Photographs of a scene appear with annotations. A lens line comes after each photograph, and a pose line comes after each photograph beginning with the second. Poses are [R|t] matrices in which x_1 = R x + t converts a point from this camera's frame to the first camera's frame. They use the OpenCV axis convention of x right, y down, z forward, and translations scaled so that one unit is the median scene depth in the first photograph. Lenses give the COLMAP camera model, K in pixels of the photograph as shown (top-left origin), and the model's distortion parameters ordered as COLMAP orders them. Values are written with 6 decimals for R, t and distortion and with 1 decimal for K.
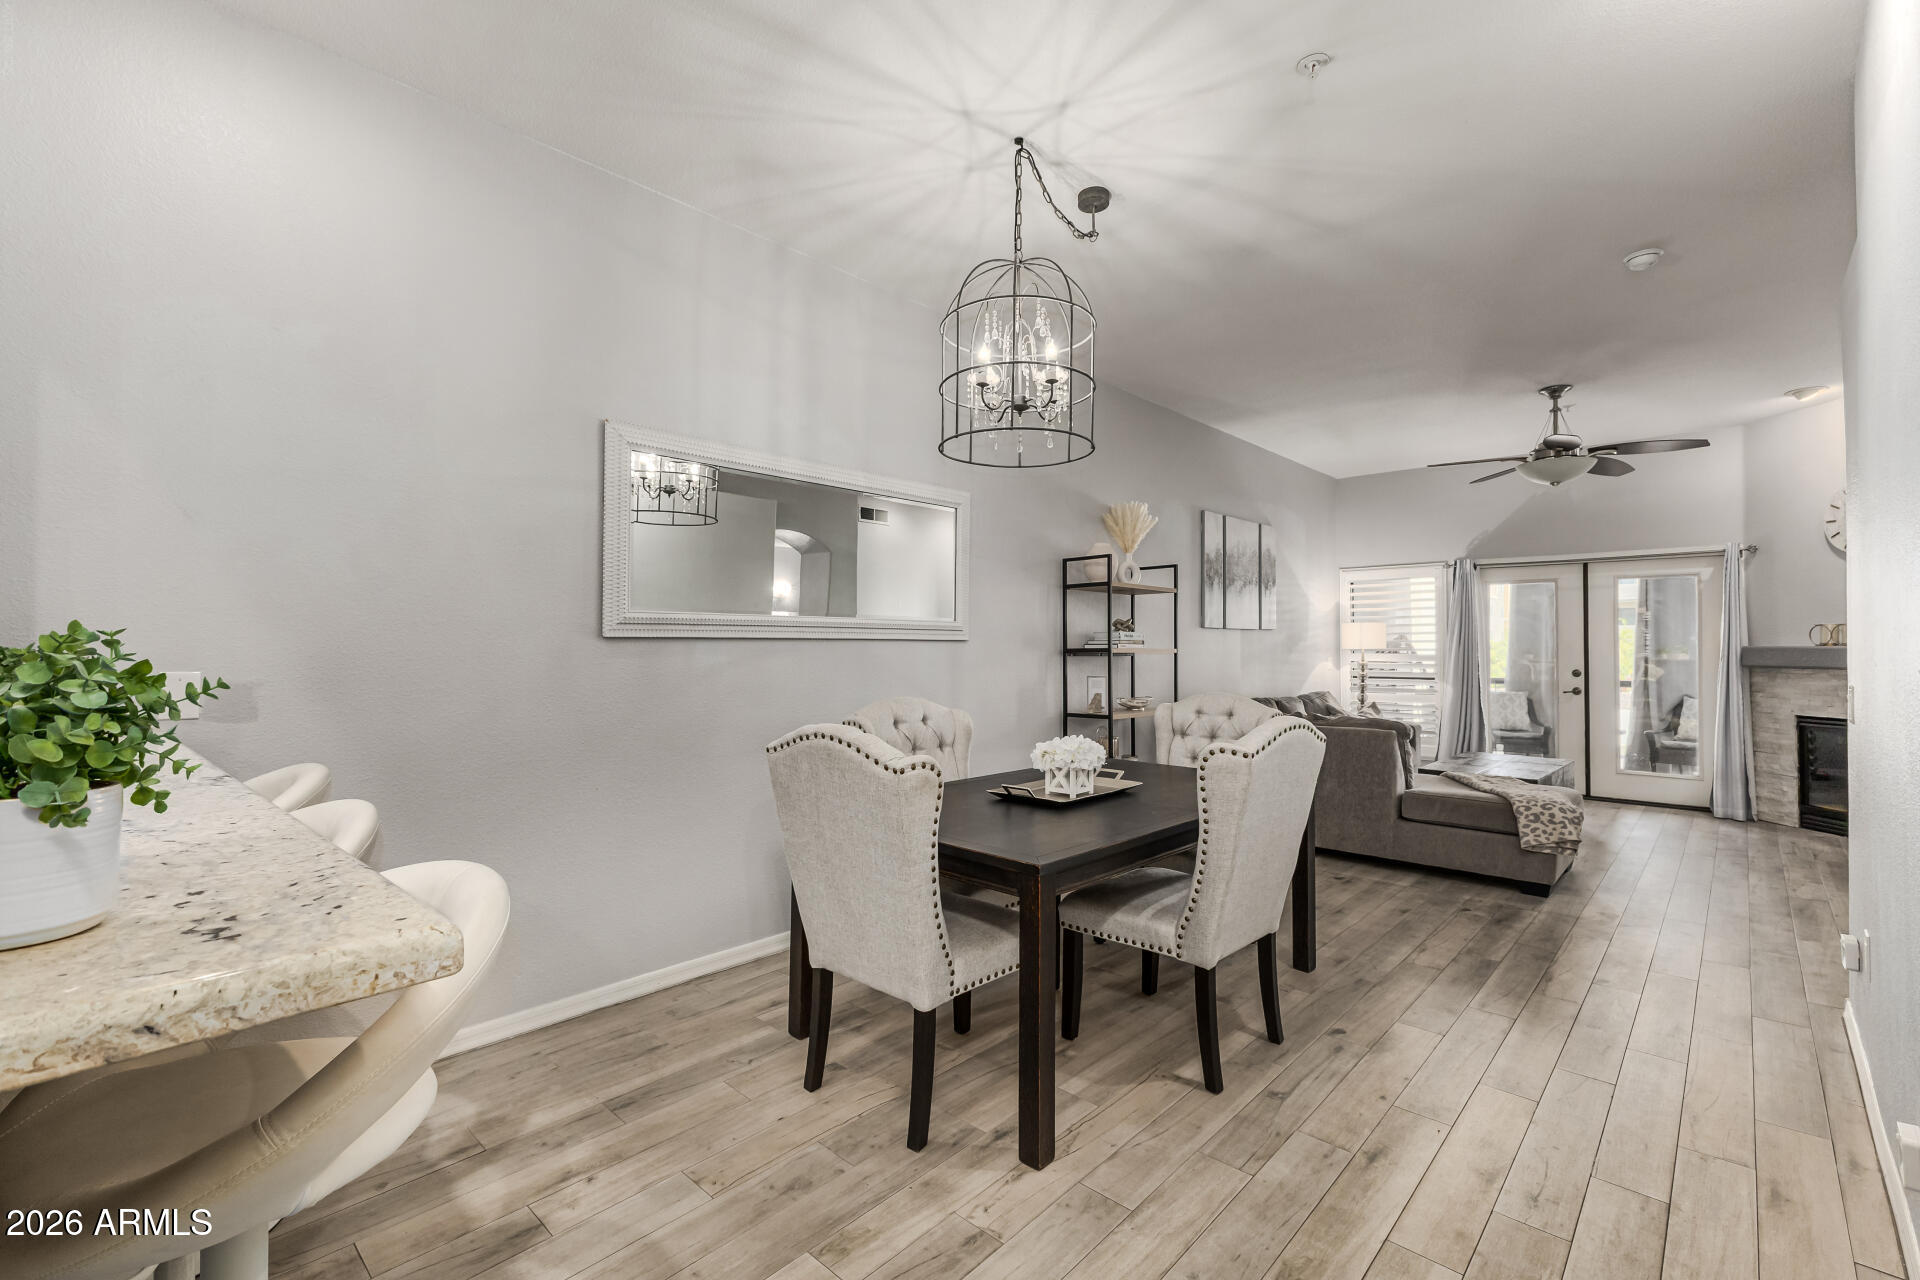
lens RADIAL K [[835.5, 0, 960.0], [0, 835.5, 640.0], [0, 0, 1]] dist [0.010243, -0.000583]
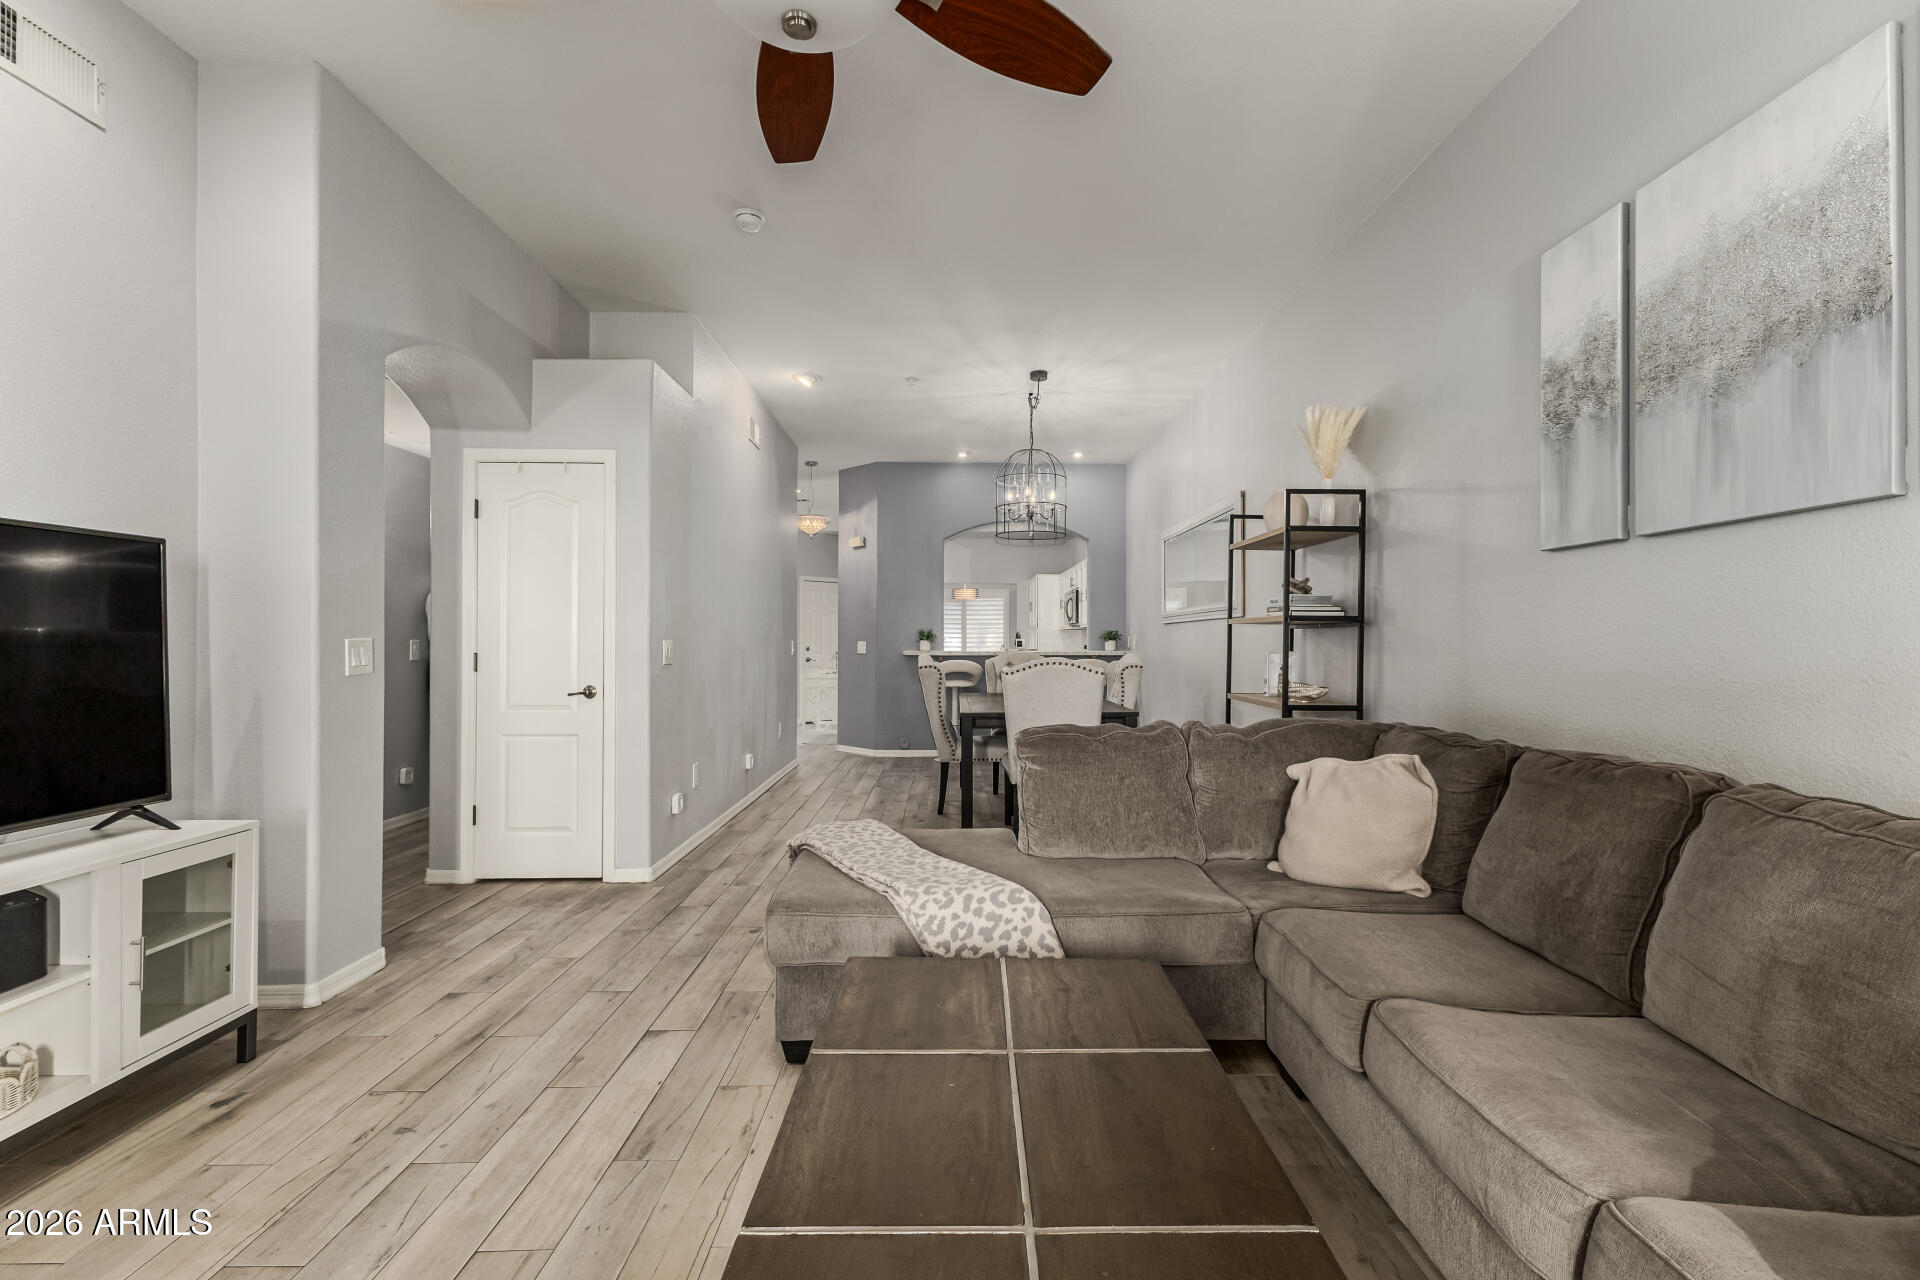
lens RADIAL K [[828.7, 0, 963.2], [0, 828.7, 639.2], [0, 0, 1]] dist [0.011986, -0.004527]
pose [[-0.720575, -0.004410, -0.693363, 1.023717], [0.003191, 0.999948, -0.009676, 0.040153], [0.693369, -0.009185, -0.720524, 1.468210]]
